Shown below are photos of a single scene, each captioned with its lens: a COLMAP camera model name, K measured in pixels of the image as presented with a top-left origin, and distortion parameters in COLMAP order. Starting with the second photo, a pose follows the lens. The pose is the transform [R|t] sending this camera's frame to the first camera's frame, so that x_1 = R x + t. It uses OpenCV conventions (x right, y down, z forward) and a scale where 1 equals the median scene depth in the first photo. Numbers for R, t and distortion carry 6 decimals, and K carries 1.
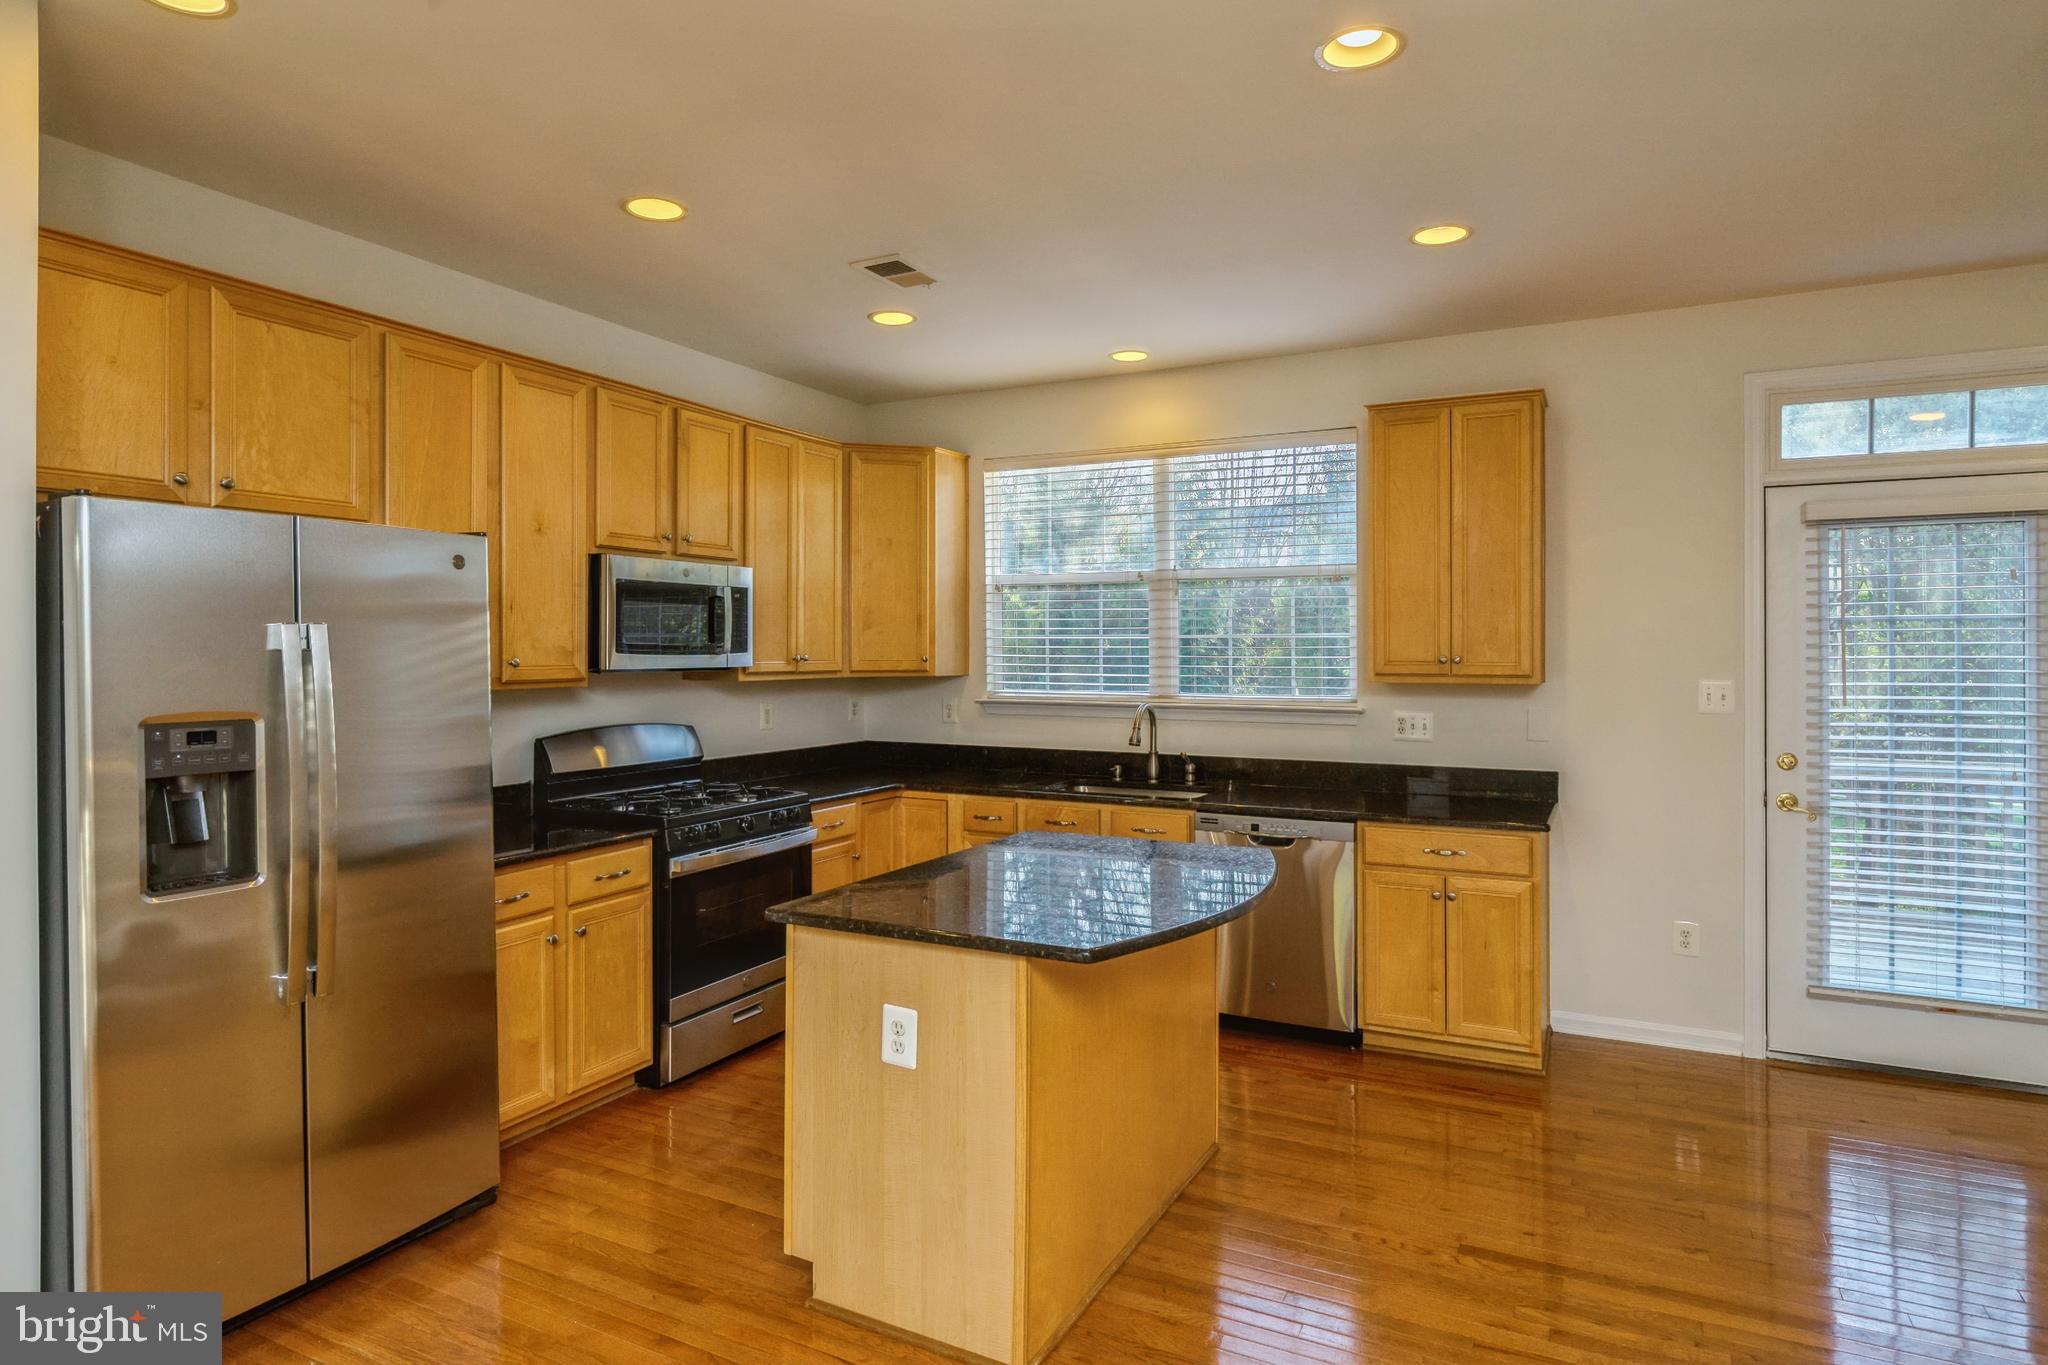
lens RADIAL K [[1135.4, 0, 1033.2], [0, 1135.4, 669.7], [0, 0, 1]] dist [0.002163, 0.000185]
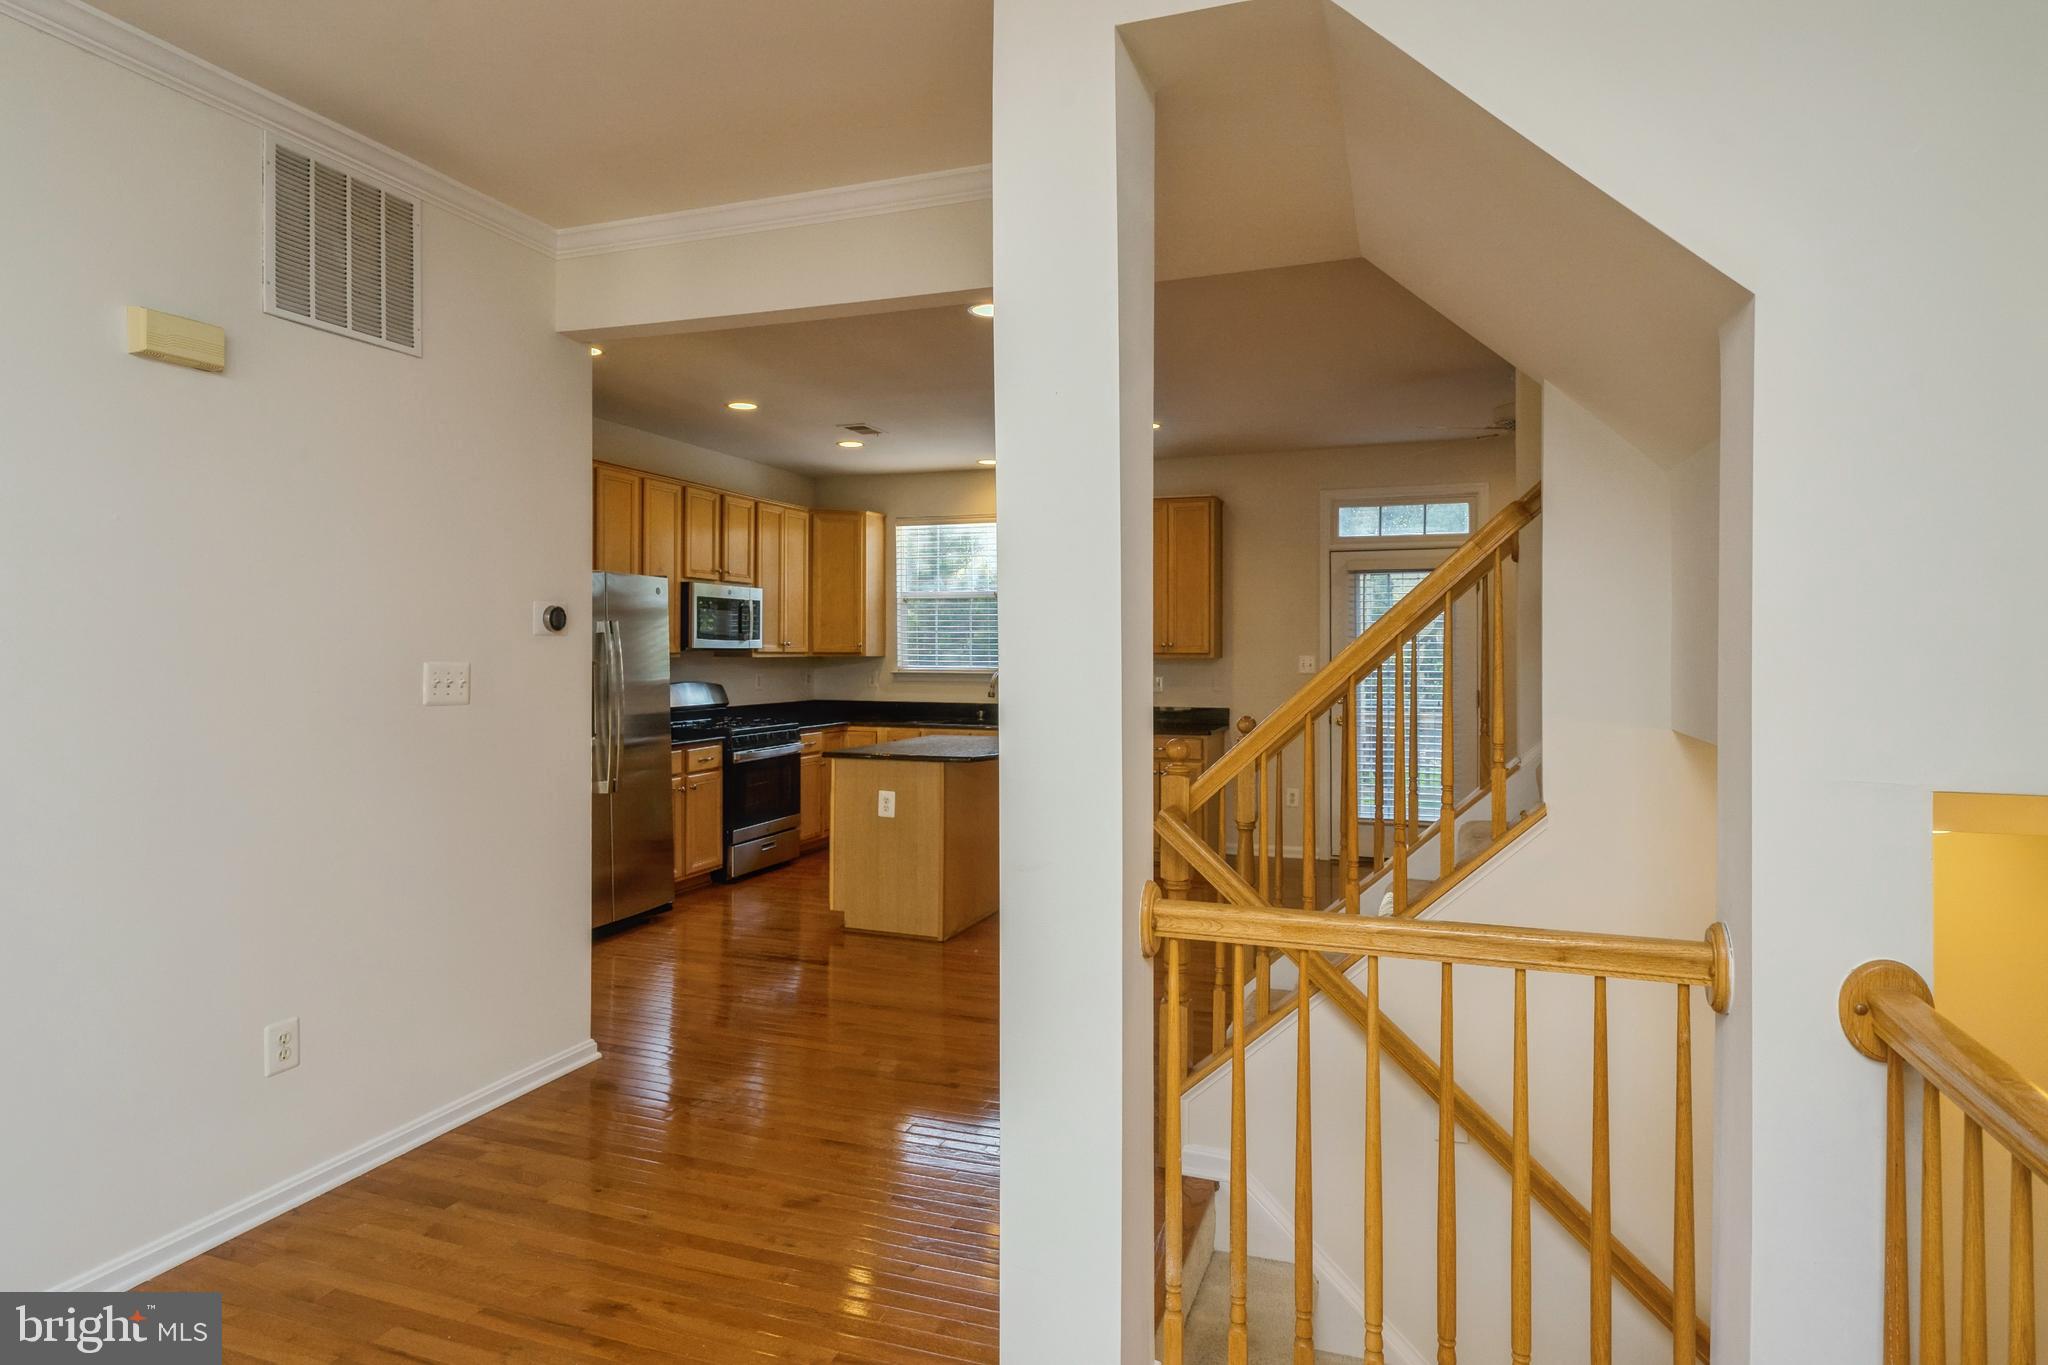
lens RADIAL K [[1135.4, 0, 1025.7], [0, 1135.4, 665.6], [0, 0, 1]] dist [0.002163, 0.000185]
pose [[0.993420, 0.001428, 0.114523, -0.055805], [-0.000787, 0.999984, -0.005642, 0.032460], [-0.114529, 0.005515, 0.993405, -0.707082]]
